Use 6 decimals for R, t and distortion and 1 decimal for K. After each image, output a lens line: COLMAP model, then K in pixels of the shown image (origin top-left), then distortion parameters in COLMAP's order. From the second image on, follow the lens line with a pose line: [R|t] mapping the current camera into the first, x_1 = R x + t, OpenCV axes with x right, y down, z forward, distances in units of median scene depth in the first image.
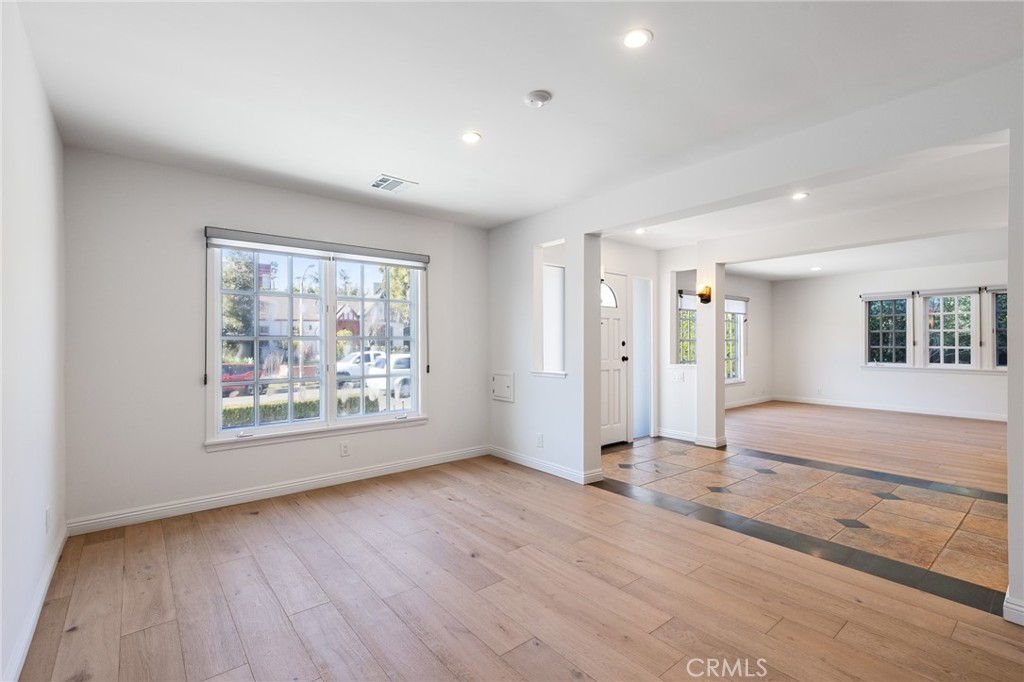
lens RADIAL K [[461.5, 0, 505.1], [0, 461.5, 340.2], [0, 0, 1]] dist [0.005419, -0.000136]
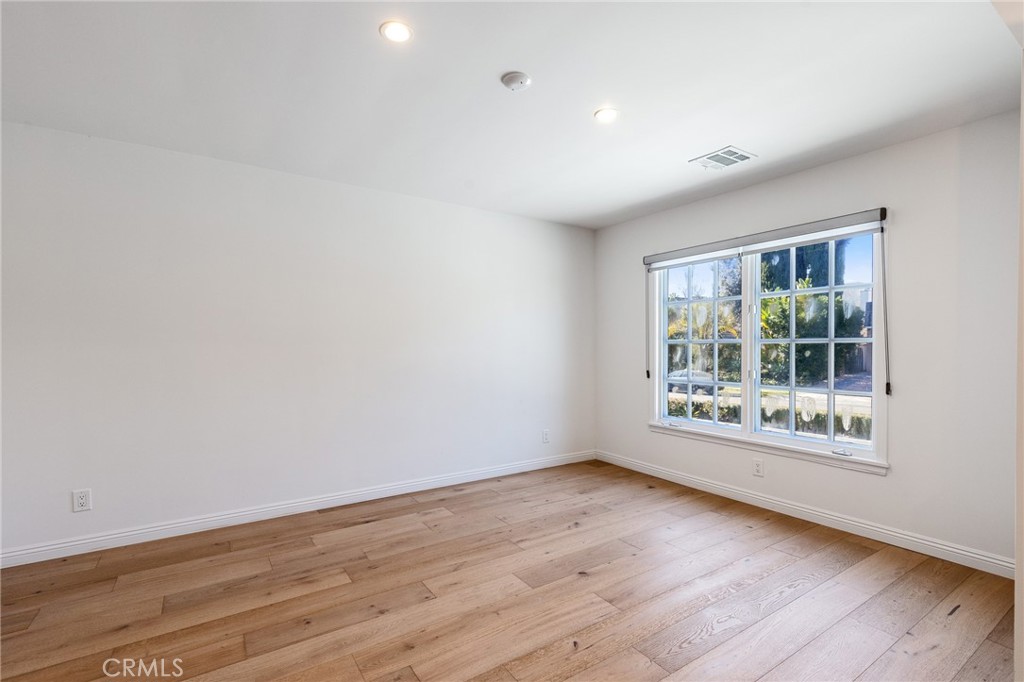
lens RADIAL K [[461.5, 0, 507.2], [0, 461.5, 348.6], [0, 0, 1]] dist [0.005419, -0.000136]
pose [[-0.101636, 0.005586, -0.994806, 0.308939], [0.002394, 0.999983, 0.005371, 0.002199], [0.994819, -0.001835, -0.101647, 0.333771]]
